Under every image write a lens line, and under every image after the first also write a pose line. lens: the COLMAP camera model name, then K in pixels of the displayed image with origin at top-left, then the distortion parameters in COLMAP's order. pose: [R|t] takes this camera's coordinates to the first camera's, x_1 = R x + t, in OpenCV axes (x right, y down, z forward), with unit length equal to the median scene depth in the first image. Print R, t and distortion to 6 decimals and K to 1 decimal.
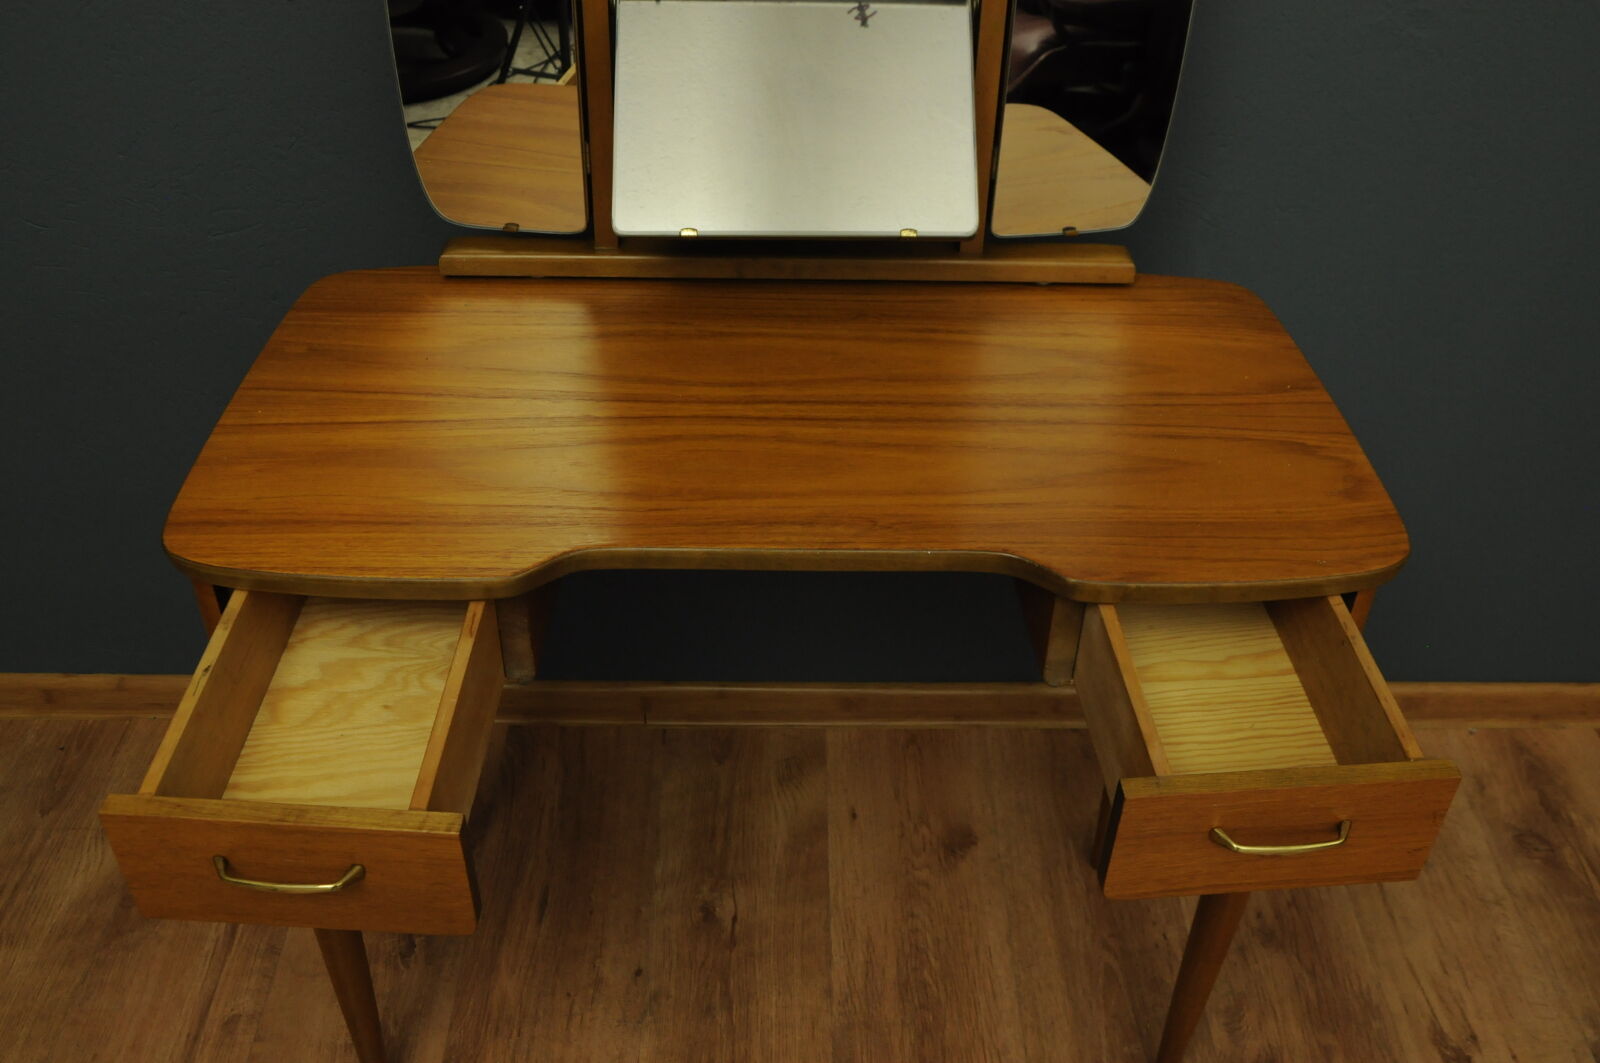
lens RADIAL K [[1557.2, 0, 800.0], [0, 1557.2, 531.5], [0, 0, 1]] dist [-0.119497, 0.187582]
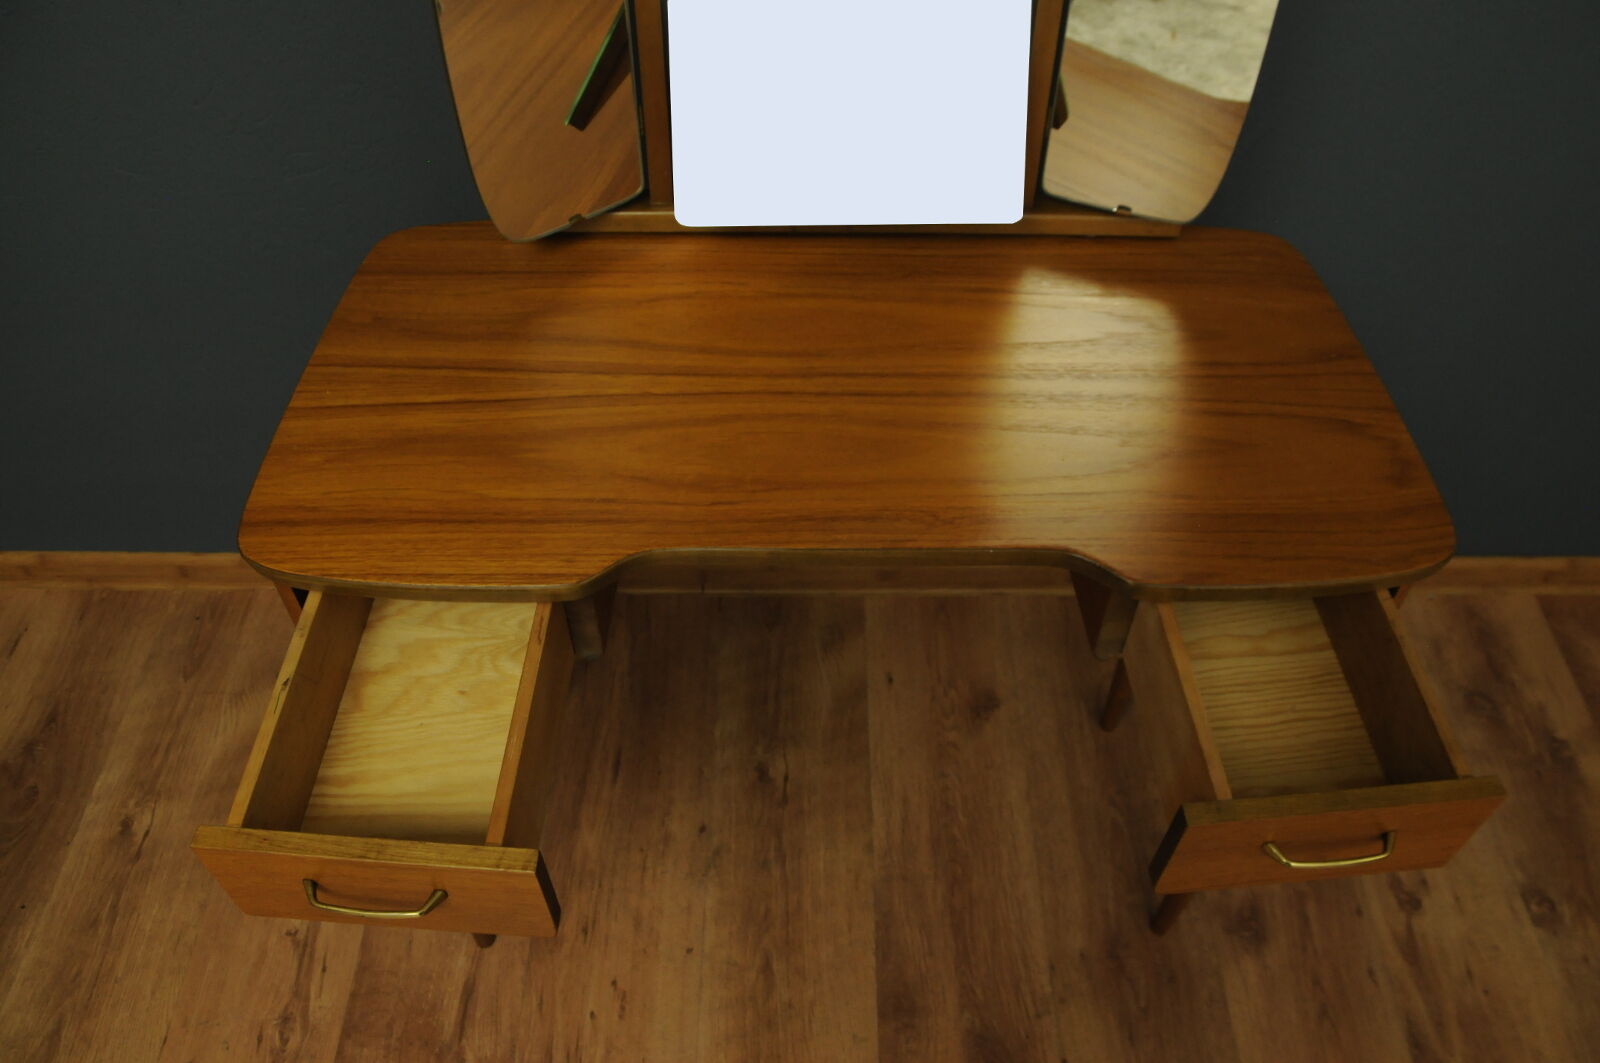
lens RADIAL K [[1270.4, 0, 800.0], [0, 1270.4, 531.5], [0, 0, 1]] dist [-0.166064, 0.115666]
pose [[0.999875, -0.002465, -0.015615, -0.018427], [0.005135, 0.984852, 0.173319, -0.094125], [0.014951, -0.173377, 0.984742, 0.129969]]
